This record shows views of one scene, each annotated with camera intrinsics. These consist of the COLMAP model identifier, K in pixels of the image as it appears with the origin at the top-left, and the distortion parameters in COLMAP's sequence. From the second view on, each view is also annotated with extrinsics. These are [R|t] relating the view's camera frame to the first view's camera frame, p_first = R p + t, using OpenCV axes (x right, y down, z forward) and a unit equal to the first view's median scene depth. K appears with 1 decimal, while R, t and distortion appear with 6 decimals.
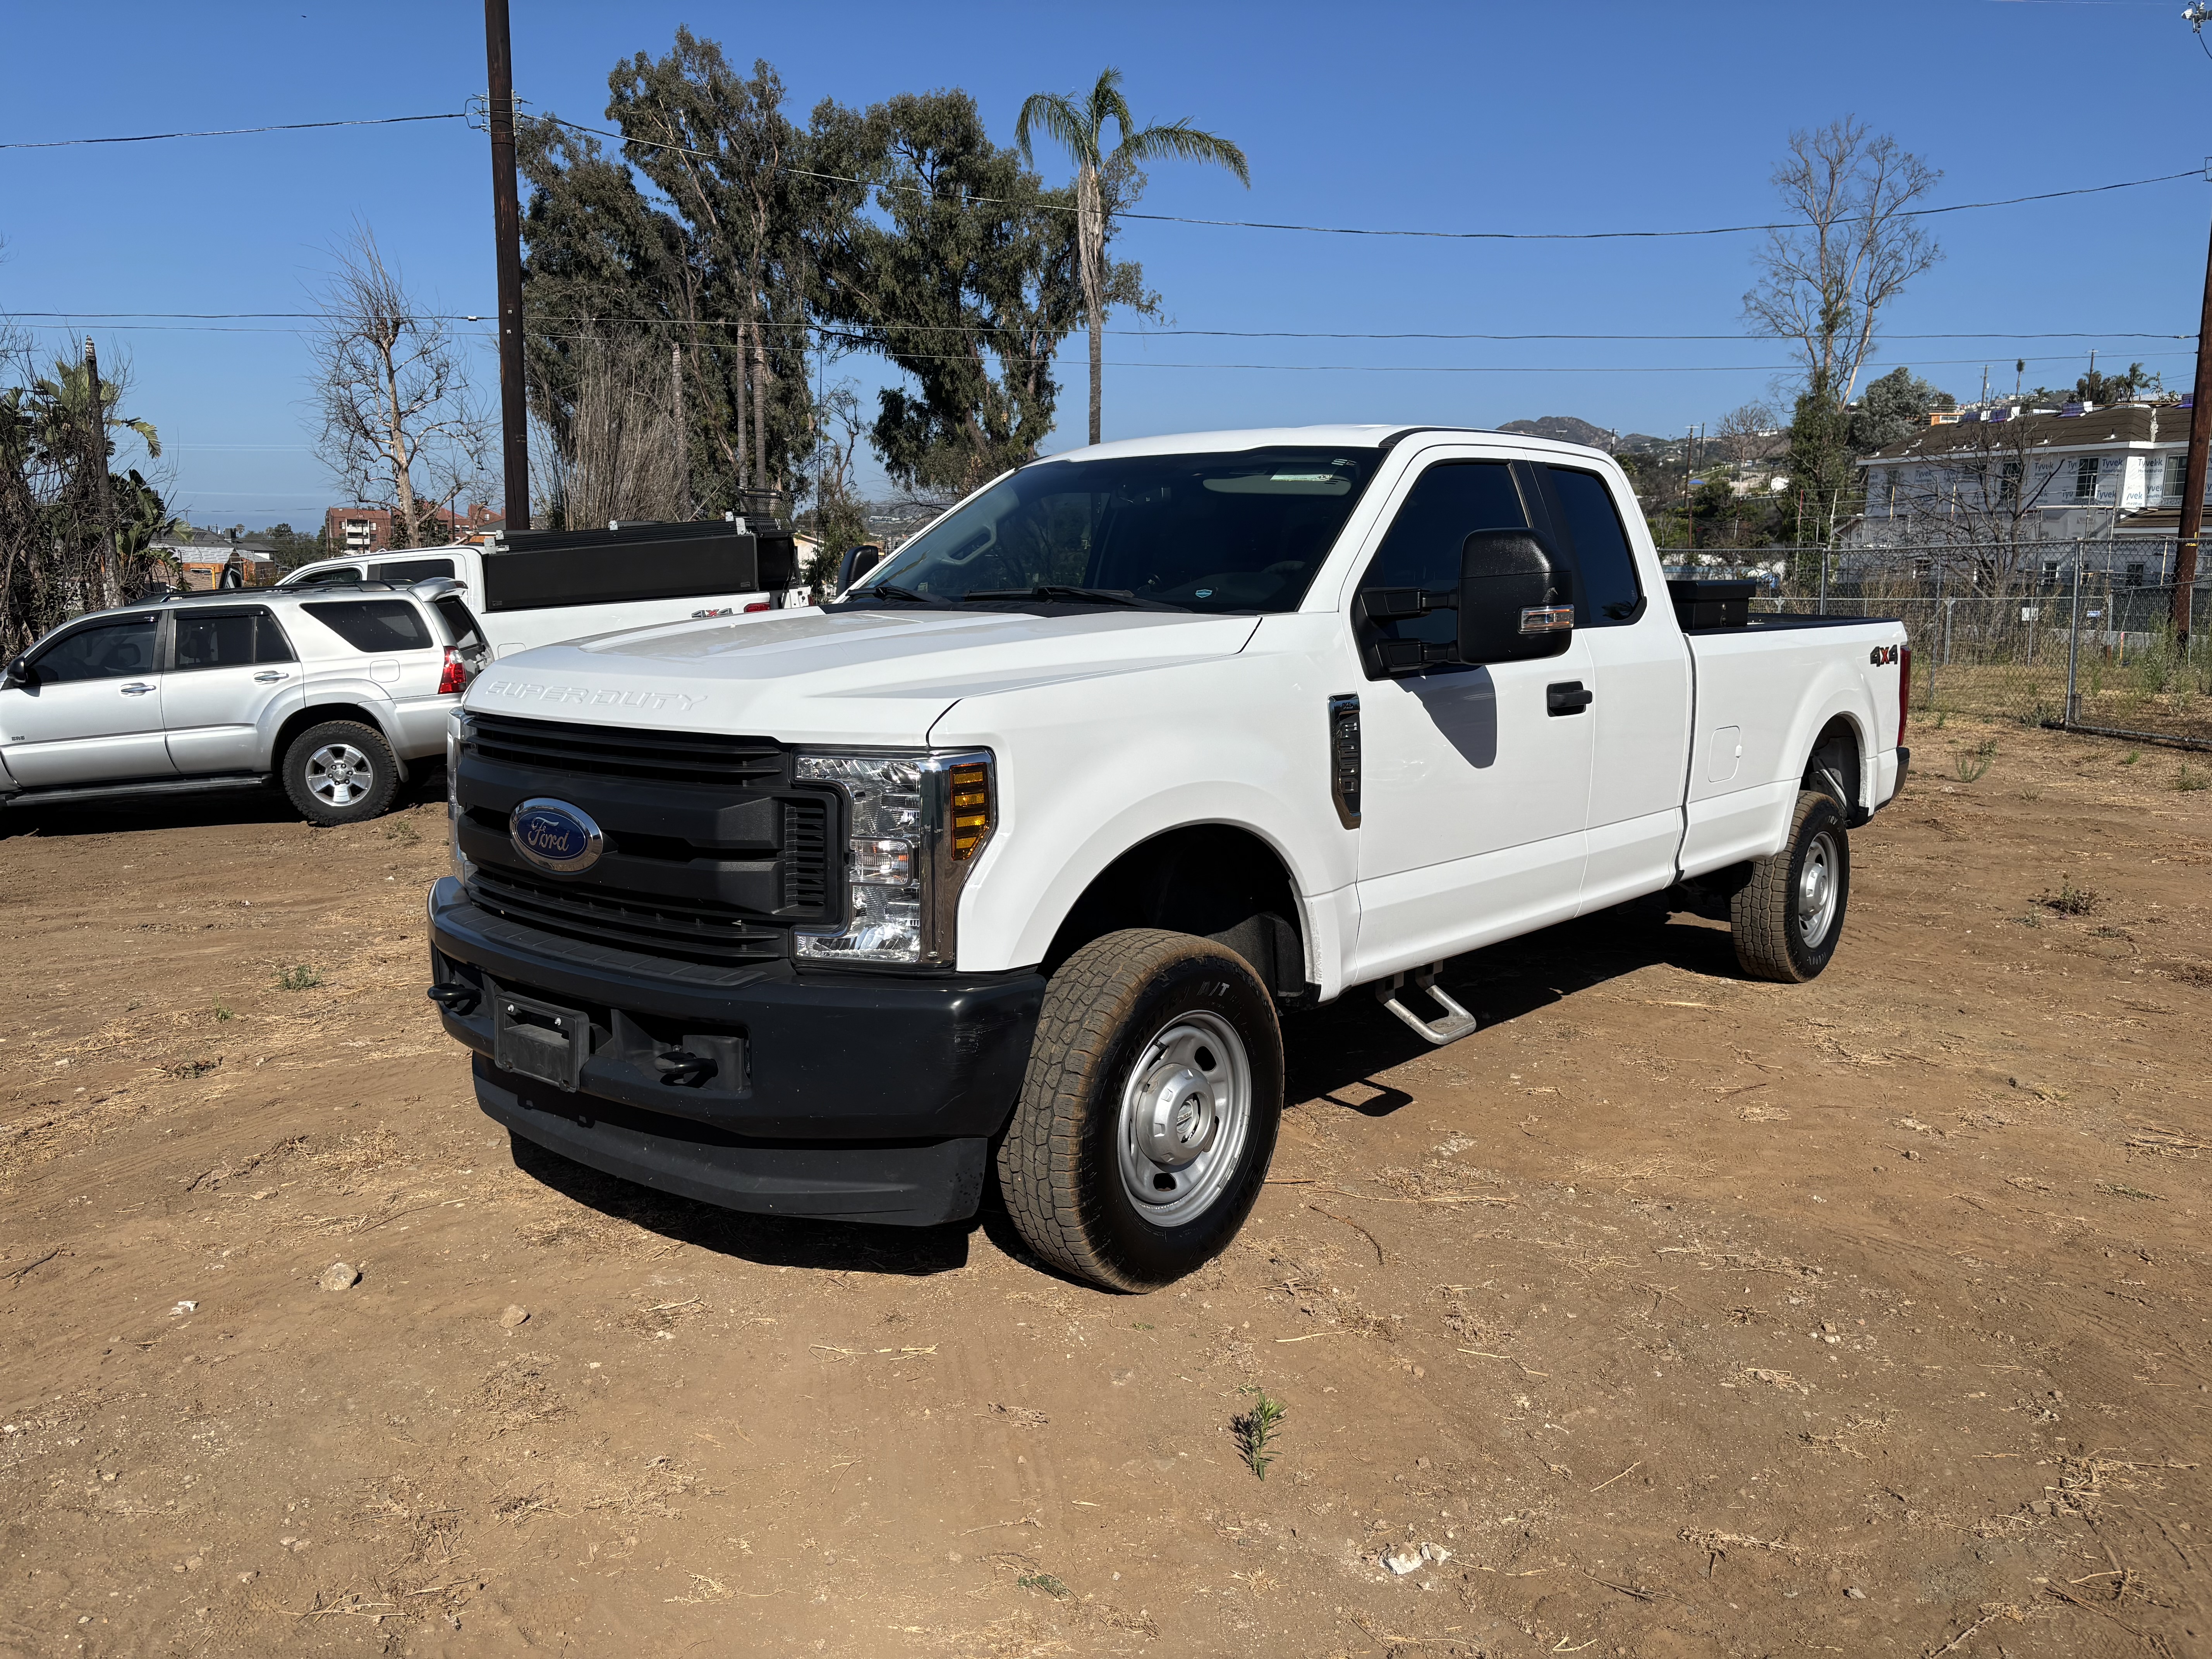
lens RADIAL K [[1683.0, 0, 1100.7], [0, 1683.0, 836.3], [0, 0, 1]] dist [0.045134, -0.016969]
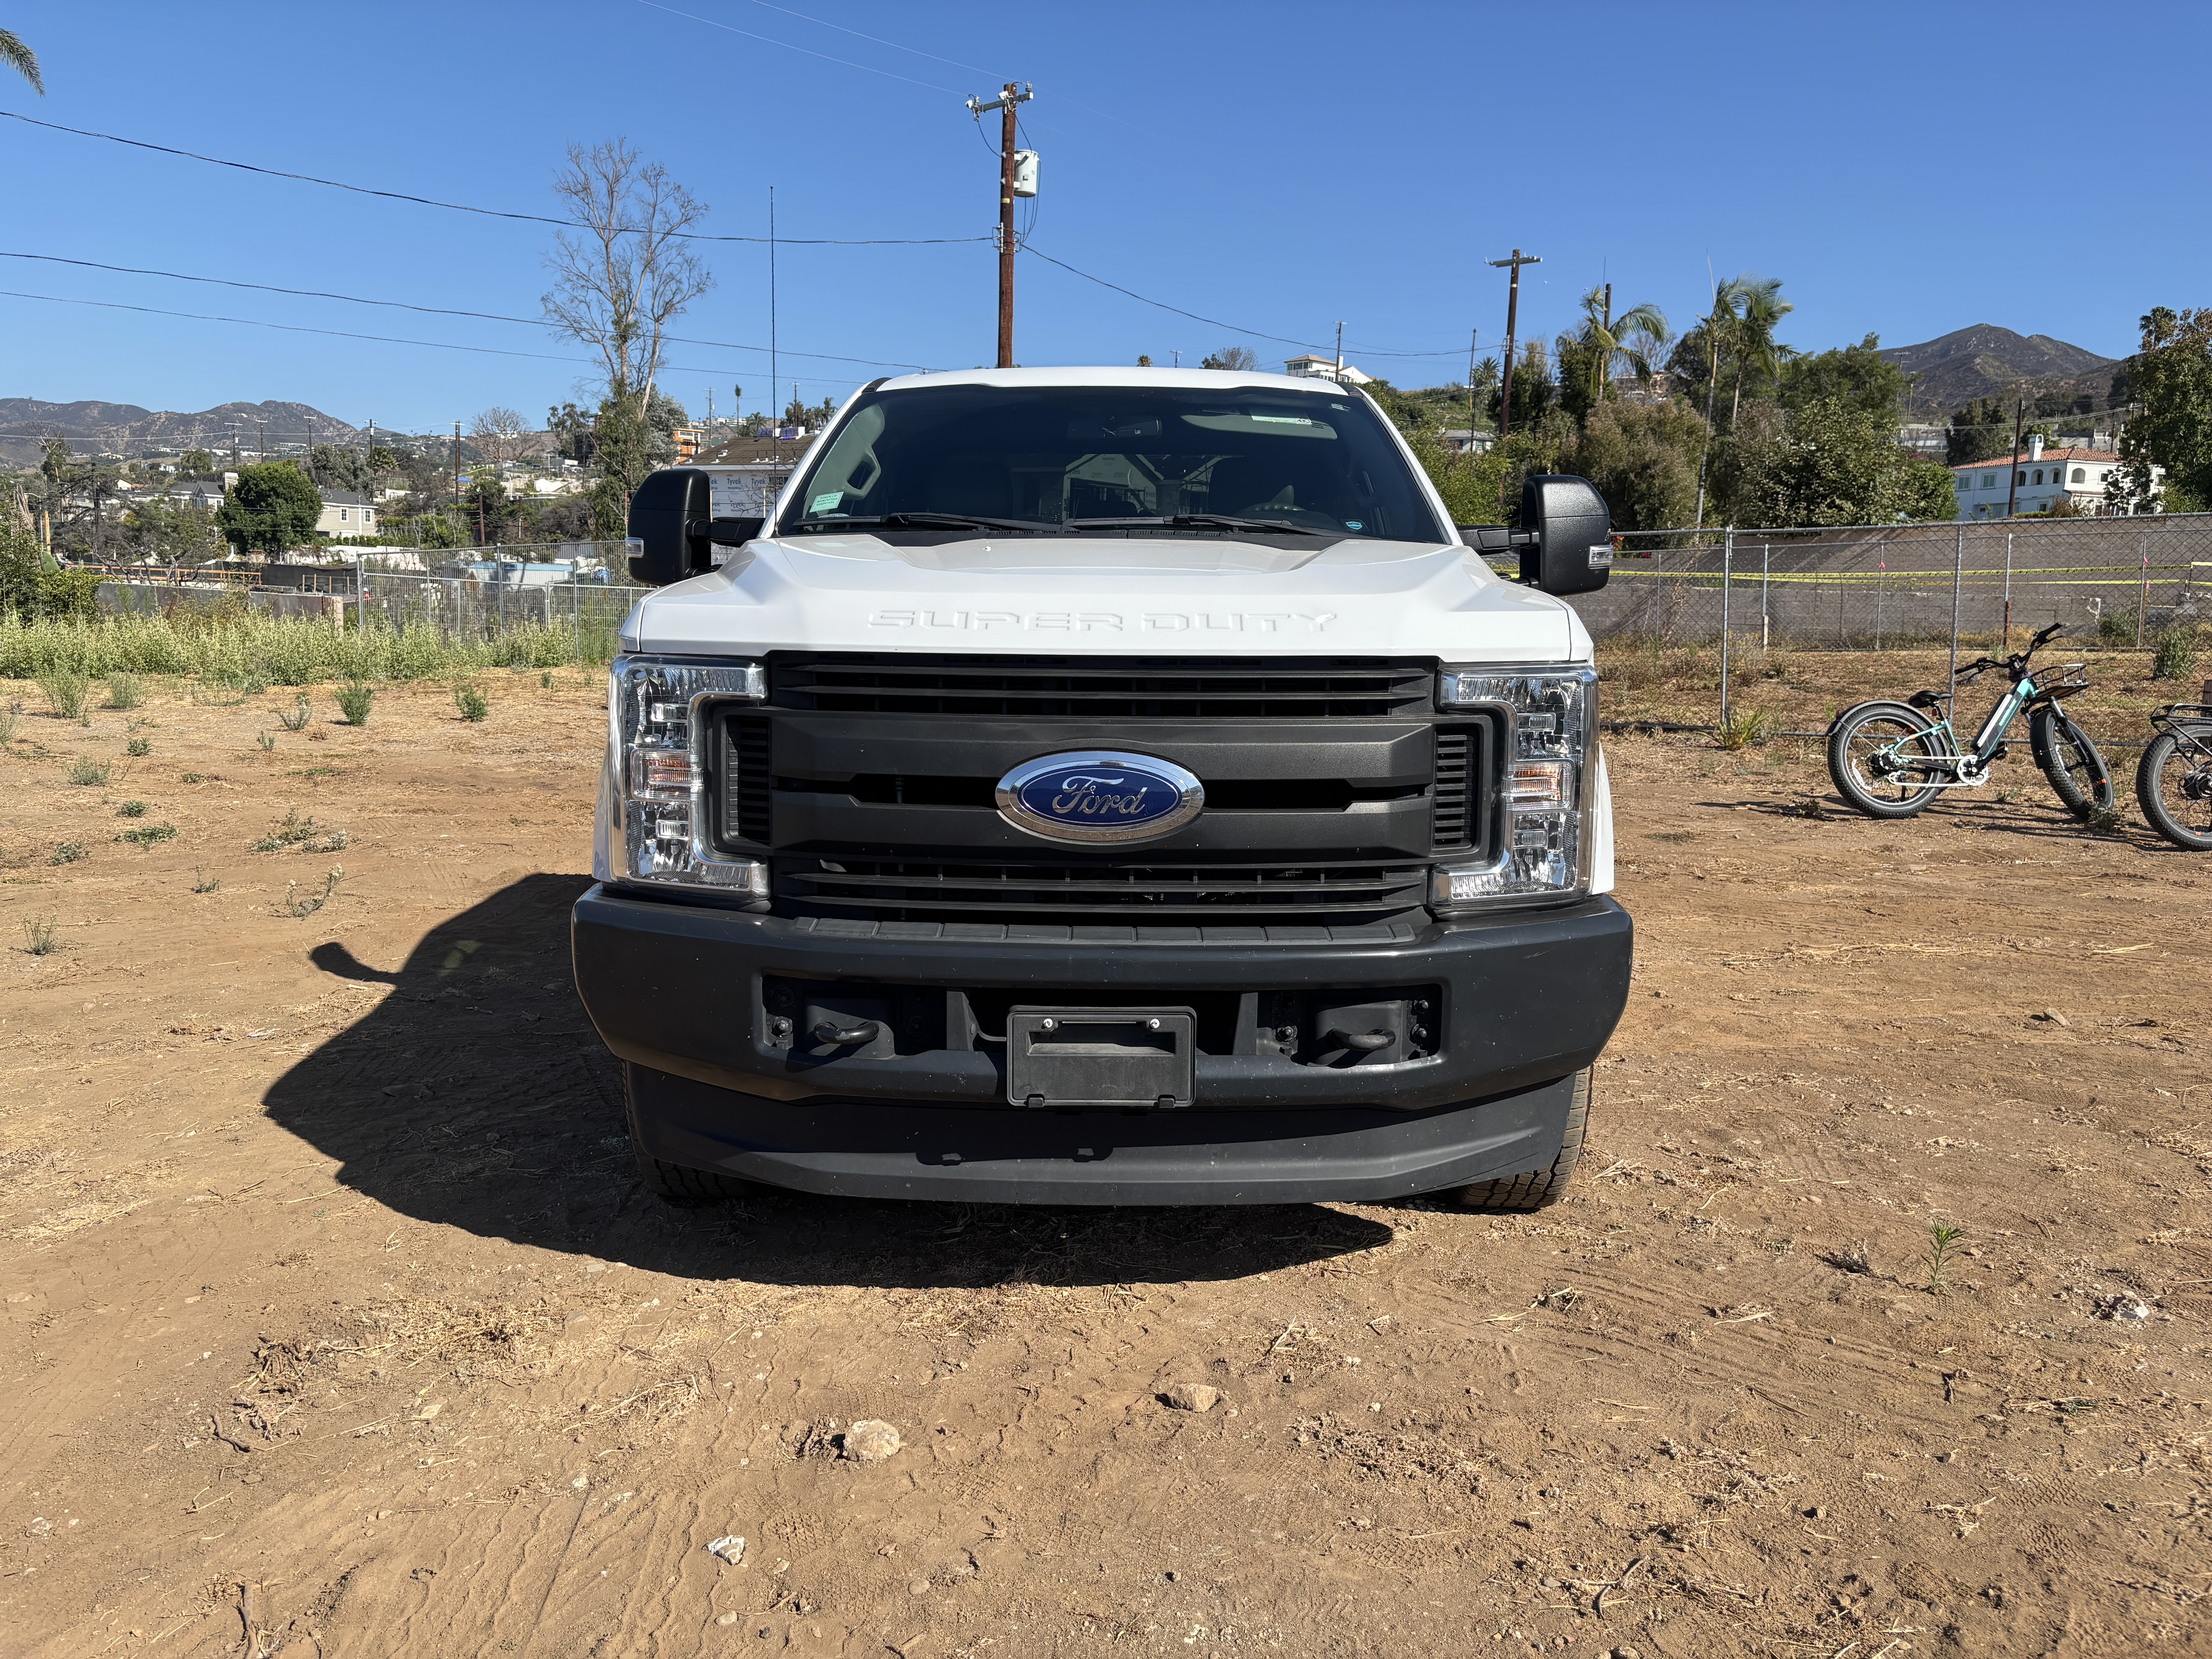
lens RADIAL K [[1683.0, 0, 1099.2], [0, 1683.0, 814.9], [0, 0, 1]] dist [0.045134, -0.016969]
pose [[0.767956, -0.084649, 0.634884, -0.427691], [0.092192, 0.995515, 0.021216, -0.004928], [-0.633833, 0.042238, 0.772316, 0.199486]]
